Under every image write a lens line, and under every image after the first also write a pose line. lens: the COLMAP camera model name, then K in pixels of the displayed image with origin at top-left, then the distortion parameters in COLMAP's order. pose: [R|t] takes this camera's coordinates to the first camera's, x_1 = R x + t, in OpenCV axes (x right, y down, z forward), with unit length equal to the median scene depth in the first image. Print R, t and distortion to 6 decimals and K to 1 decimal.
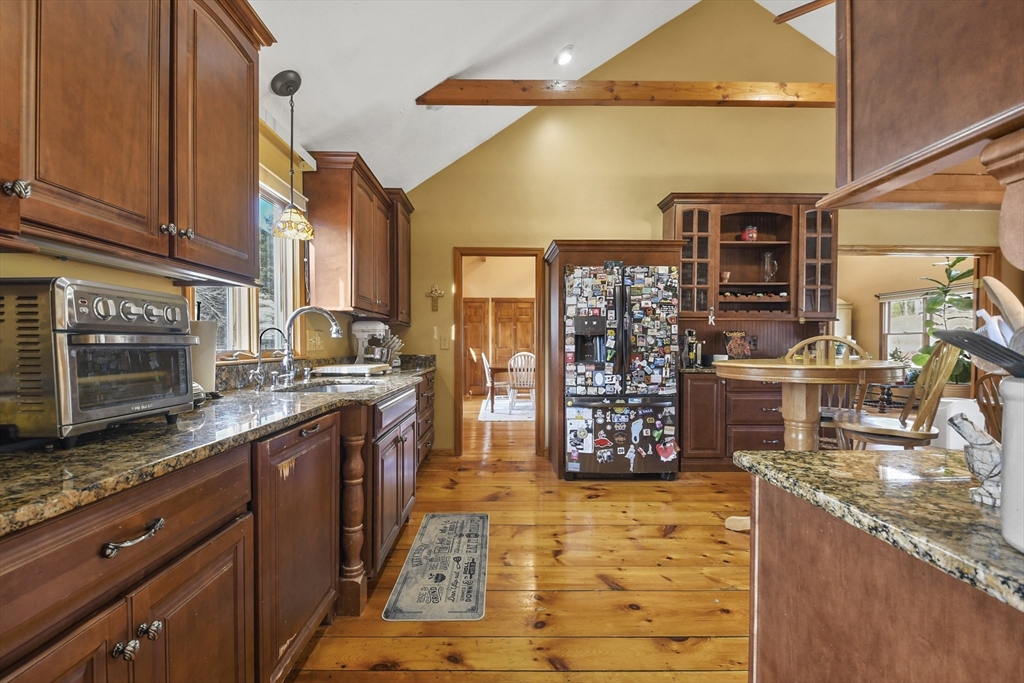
lens RADIAL K [[447.9, 0, 510.1], [0, 447.9, 350.0], [0, 0, 1]] dist [0.017058, -0.014126]
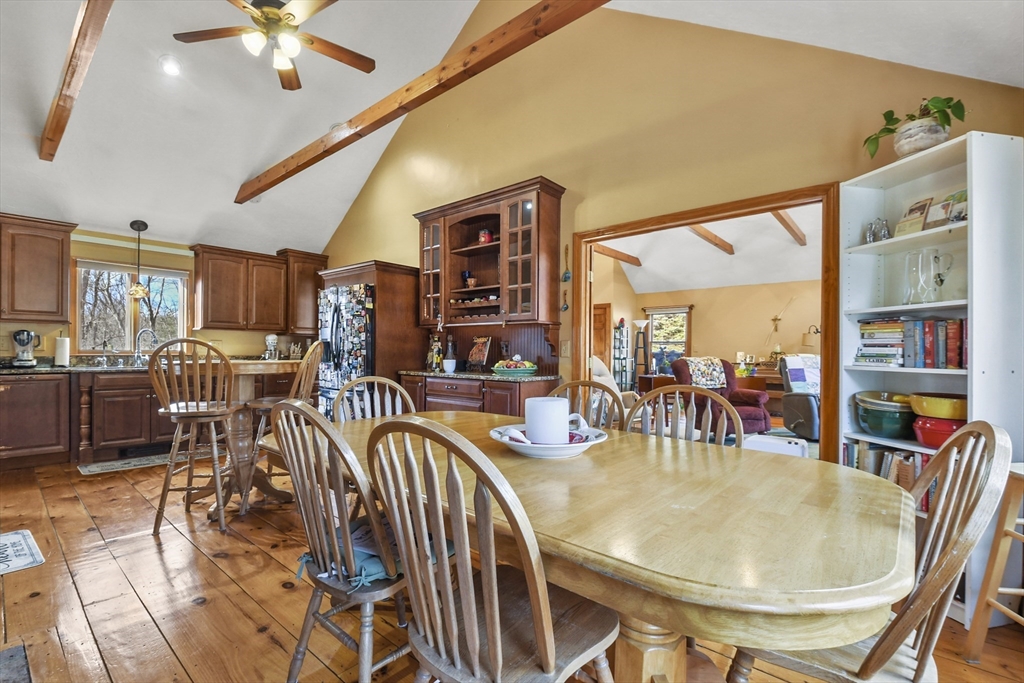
lens RADIAL K [[447.9, 0, 523.6], [0, 447.9, 355.3], [0, 0, 1]] dist [0.017058, -0.014126]
pose [[0.755113, 0.012349, -0.655478, 1.455494], [-0.016485, 0.999864, -0.000153, -0.002666], [0.655387, 0.010922, 0.755214, 0.378188]]
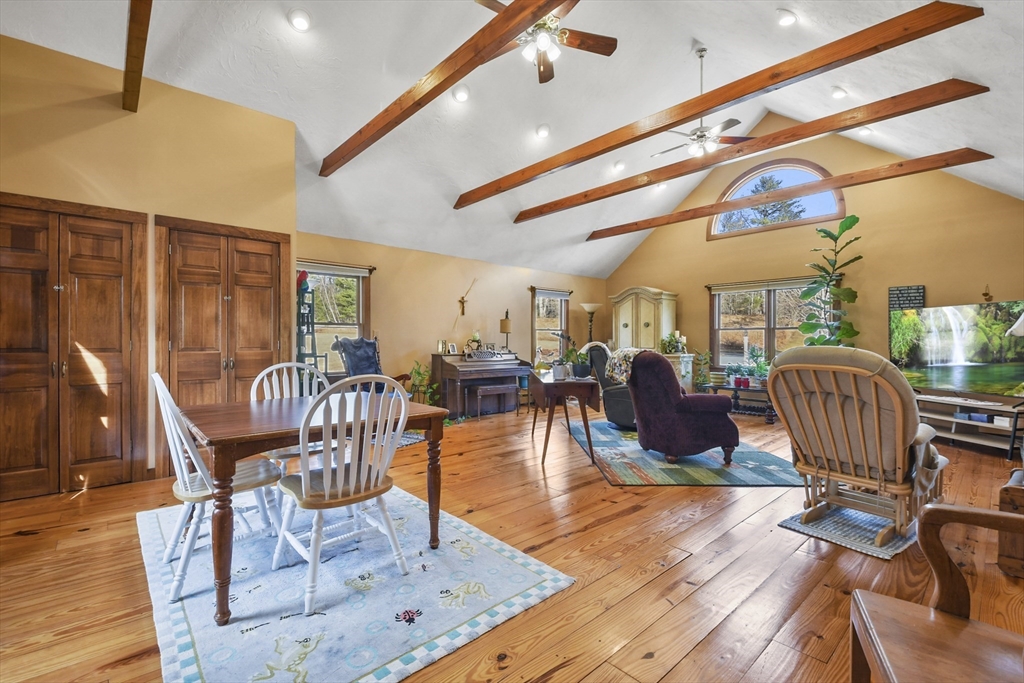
lens RADIAL K [[447.9, 0, 512.7], [0, 447.9, 341.5], [0, 0, 1]] dist [0.017058, -0.014126]
pose [[0.761251, 0.000050, 0.648457, -0.150345], [0.008095, 0.999921, -0.009581, -0.014276], [-0.648407, 0.012542, 0.761191, 1.352442]]
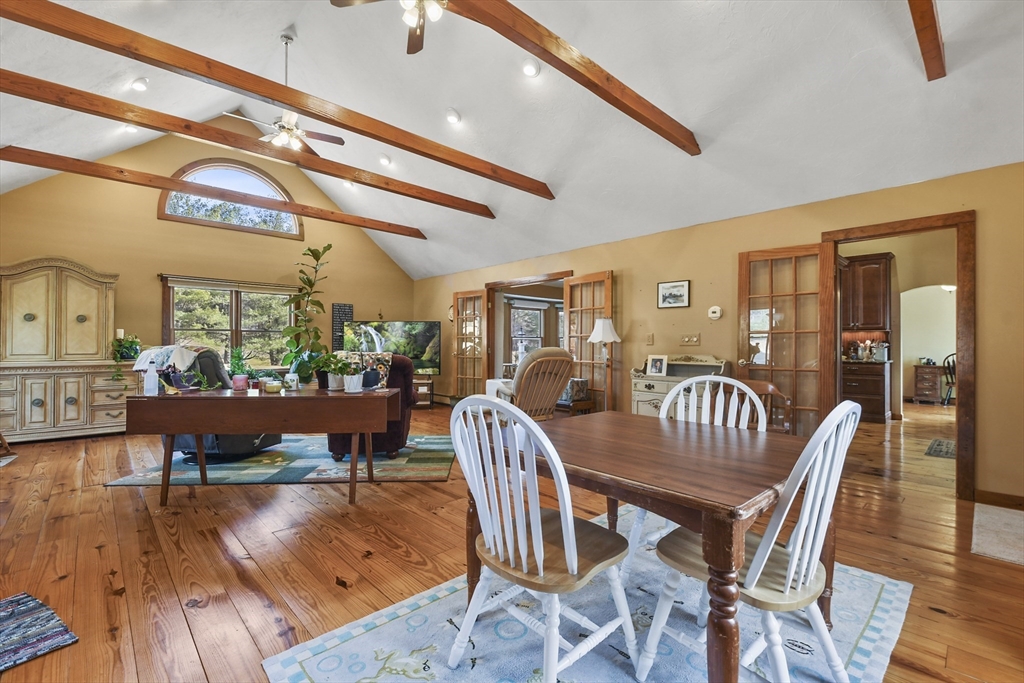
lens RADIAL K [[447.9, 0, 494.5], [0, 447.9, 346.3], [0, 0, 1]] dist [0.017058, -0.014126]
pose [[-0.651748, -0.005044, 0.758419, -0.214684], [0.007458, 0.999887, 0.013058, -0.033890], [-0.758399, 0.014167, -0.651637, 2.678176]]
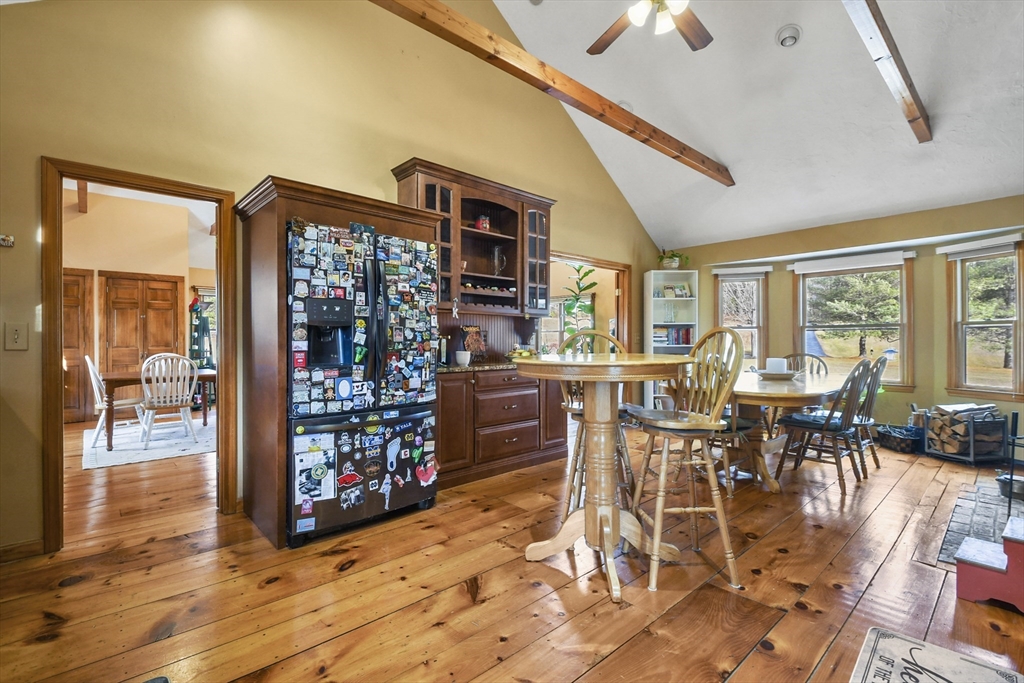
lens RADIAL K [[447.9, 0, 498.6], [0, 447.9, 340.1], [0, 0, 1]] dist [0.017058, -0.014126]
pose [[0.756391, -0.002514, 0.654115, -0.076118], [0.012553, 0.999864, -0.010673, -0.001195], [-0.653999, 0.016284, 0.756320, 0.306657]]
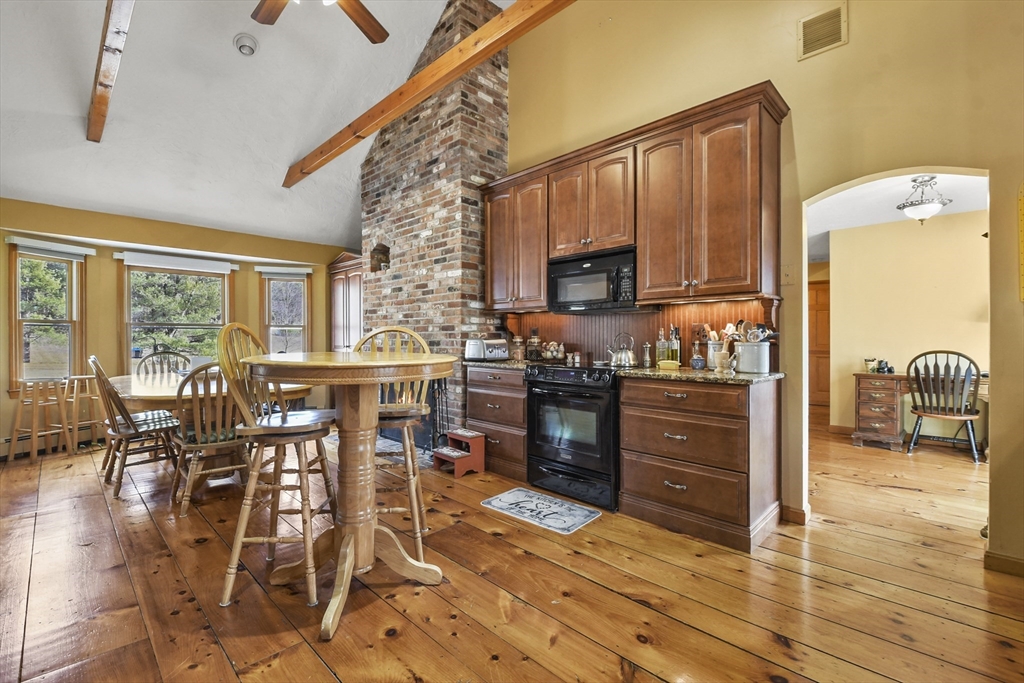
lens RADIAL K [[447.9, 0, 499.8], [0, 447.9, 342.1], [0, 0, 1]] dist [0.017058, -0.014126]
pose [[-0.688098, -0.005471, 0.725597, -0.083058], [0.010638, 0.999788, 0.017627, -0.006217], [-0.725540, 0.019849, -0.687894, 0.943713]]
